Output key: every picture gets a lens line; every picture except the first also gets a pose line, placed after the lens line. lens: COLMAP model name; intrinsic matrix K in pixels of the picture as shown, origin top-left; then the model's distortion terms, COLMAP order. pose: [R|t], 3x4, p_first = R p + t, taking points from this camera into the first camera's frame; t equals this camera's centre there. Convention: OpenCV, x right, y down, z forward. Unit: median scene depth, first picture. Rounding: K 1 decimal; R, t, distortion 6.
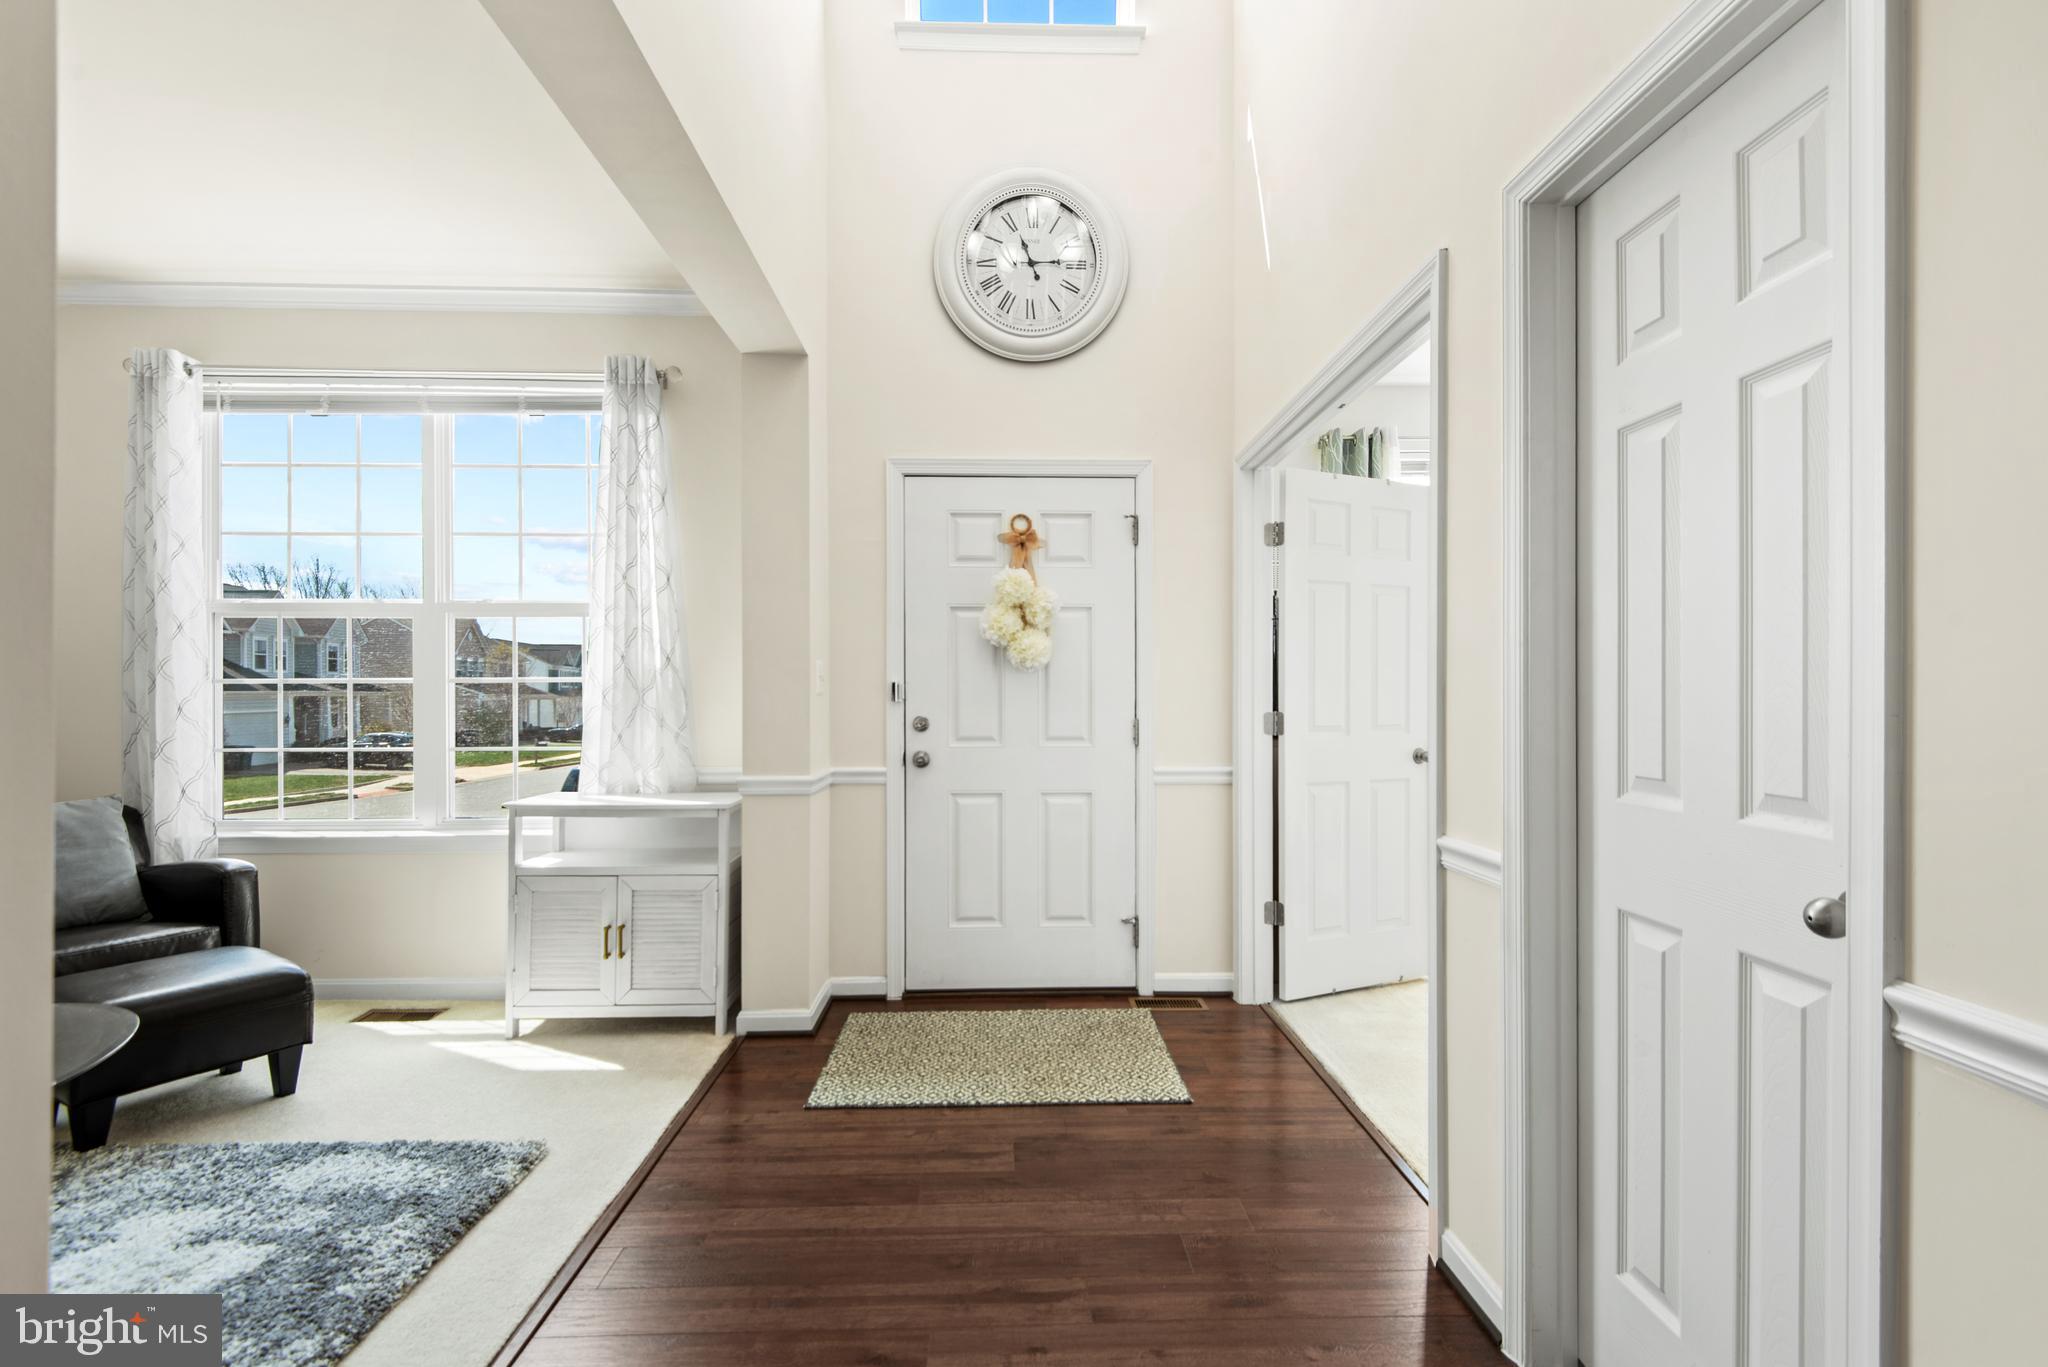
lens RADIAL K [[897.7, 0, 1030.4], [0, 897.7, 691.4], [0, 0, 1]] dist [-0.001314, -0.000748]
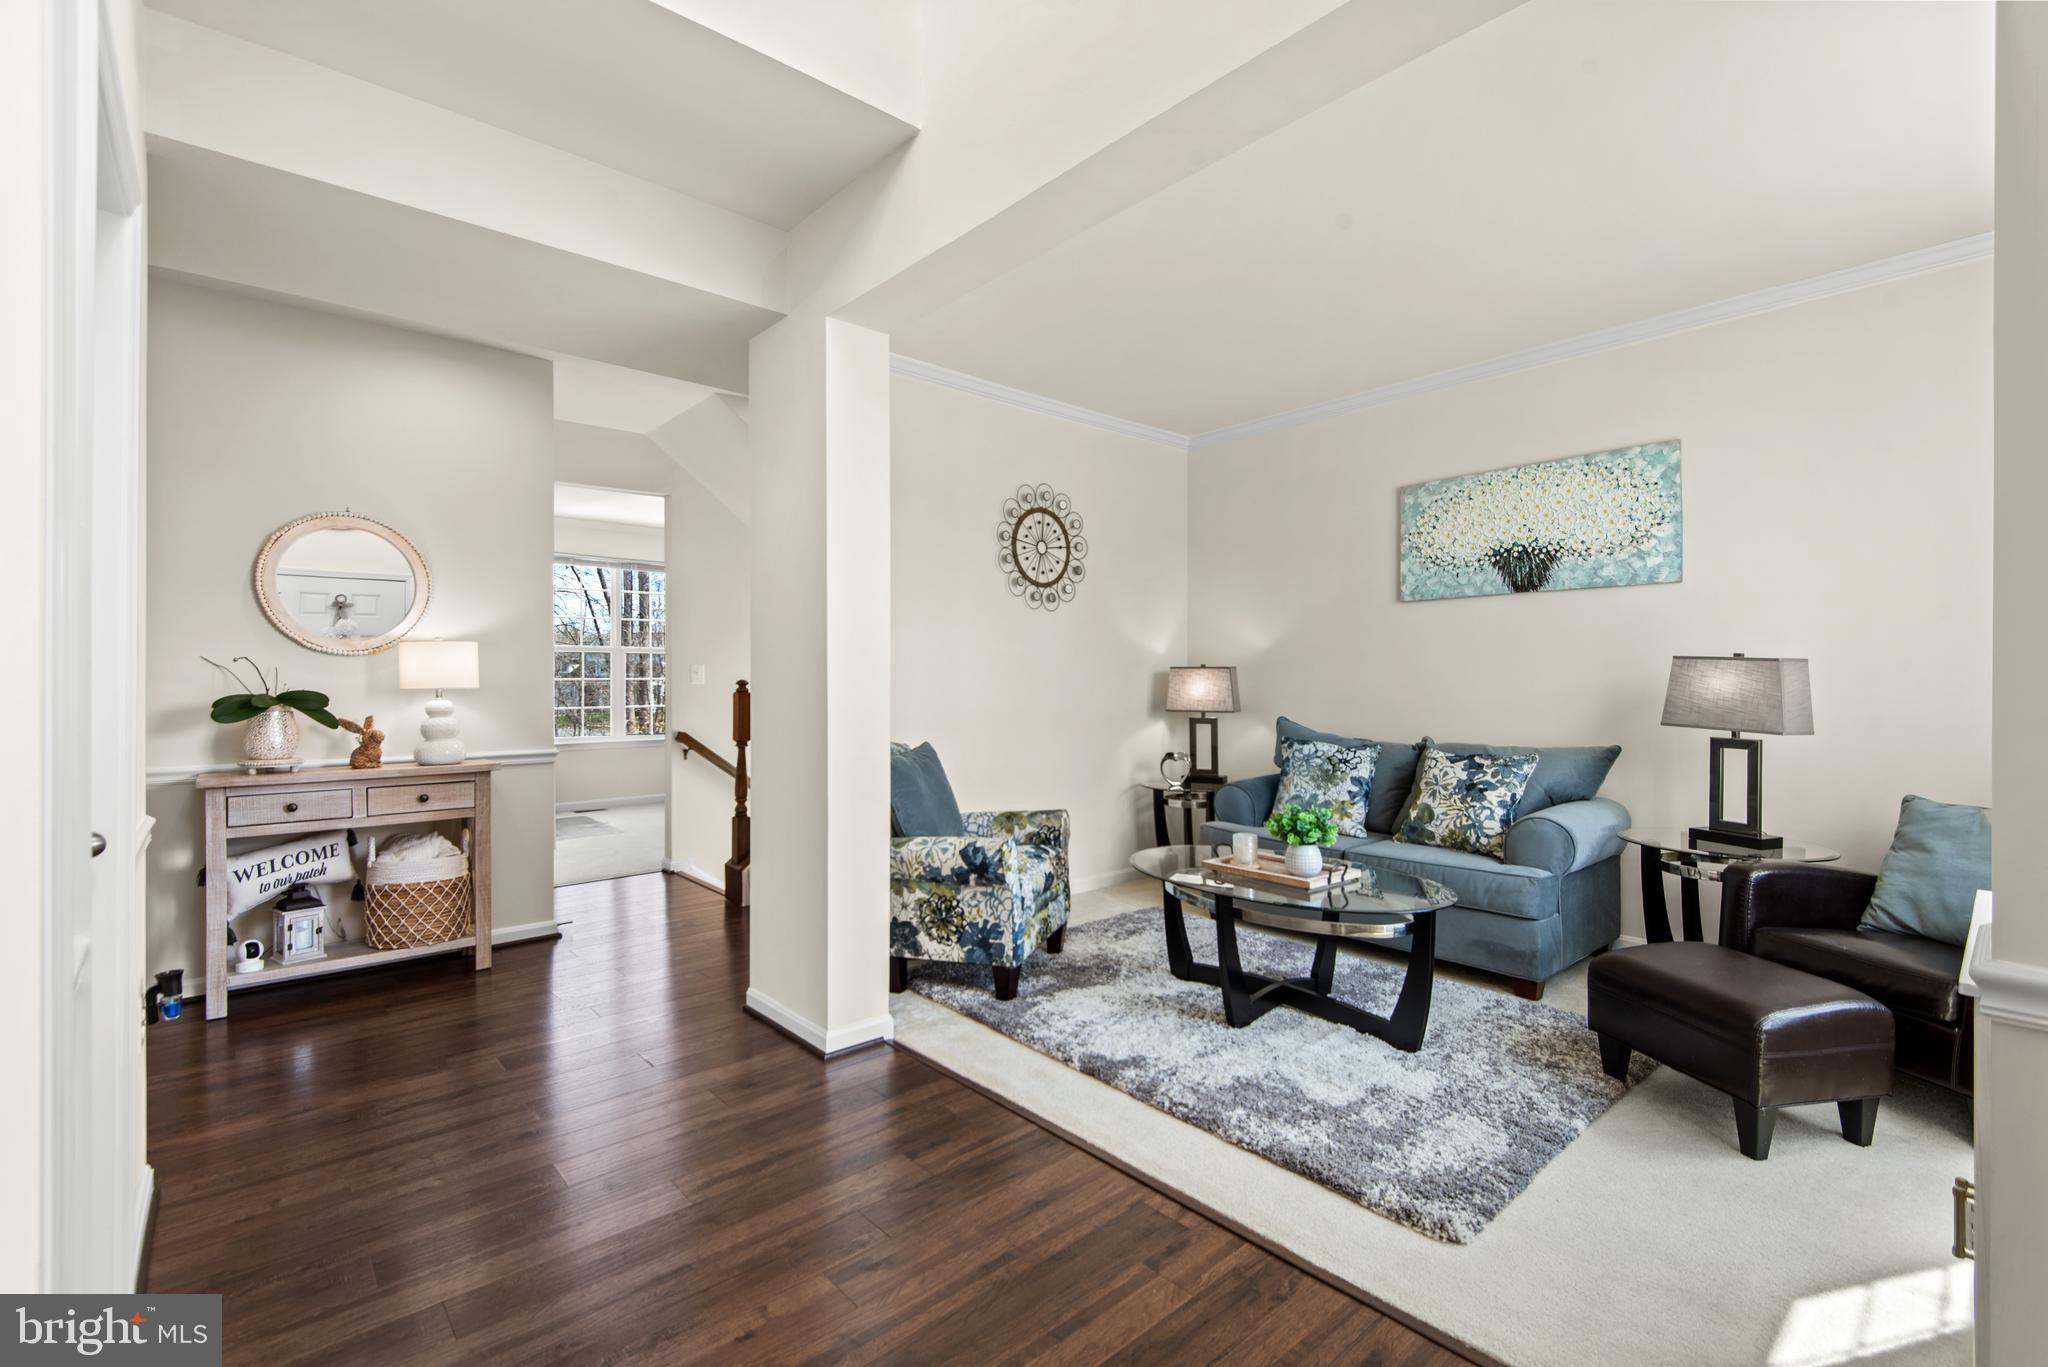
lens RADIAL K [[897.7, 0, 1030.4], [0, 897.7, 691.4], [0, 0, 1]] dist [-0.001314, -0.000748]
pose [[-0.769296, 0.005110, -0.638873, 0.345648], [0.003063, 0.999986, 0.004311, -0.000928], [0.638886, 0.001360, -0.769301, 1.697275]]
